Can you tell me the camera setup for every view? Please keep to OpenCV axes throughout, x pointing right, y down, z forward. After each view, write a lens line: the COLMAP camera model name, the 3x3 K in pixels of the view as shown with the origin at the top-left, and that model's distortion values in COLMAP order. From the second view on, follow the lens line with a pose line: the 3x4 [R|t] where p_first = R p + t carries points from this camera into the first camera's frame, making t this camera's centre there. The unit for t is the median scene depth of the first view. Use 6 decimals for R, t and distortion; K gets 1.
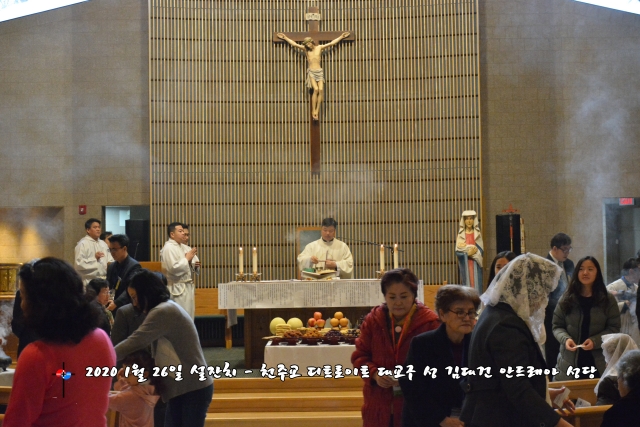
lens RADIAL K [[1105.1, 0, 320.0], [0, 1105.1, 213.5], [0, 0, 1]] dist [0.039207, 0.035747]
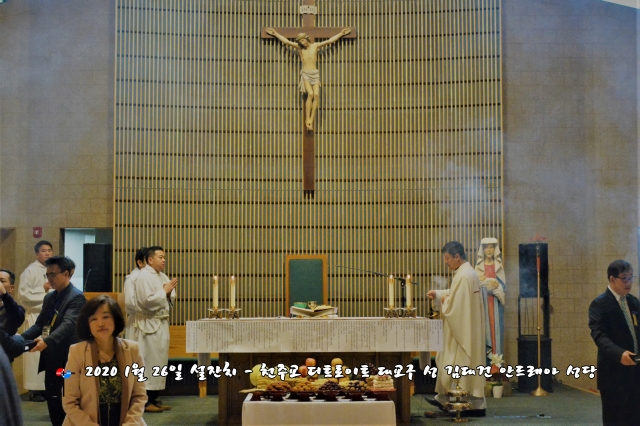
lens RADIAL K [[937.3, 0, 321.0], [0, 937.3, 247.9], [0, 0, 1]] dist [-0.037764, -0.039394]
pose [[0.999794, 0.013234, 0.015405, -0.005163], [-0.013039, 0.999835, -0.012660, 0.015627], [-0.015570, 0.012457, 0.999801, 0.279656]]
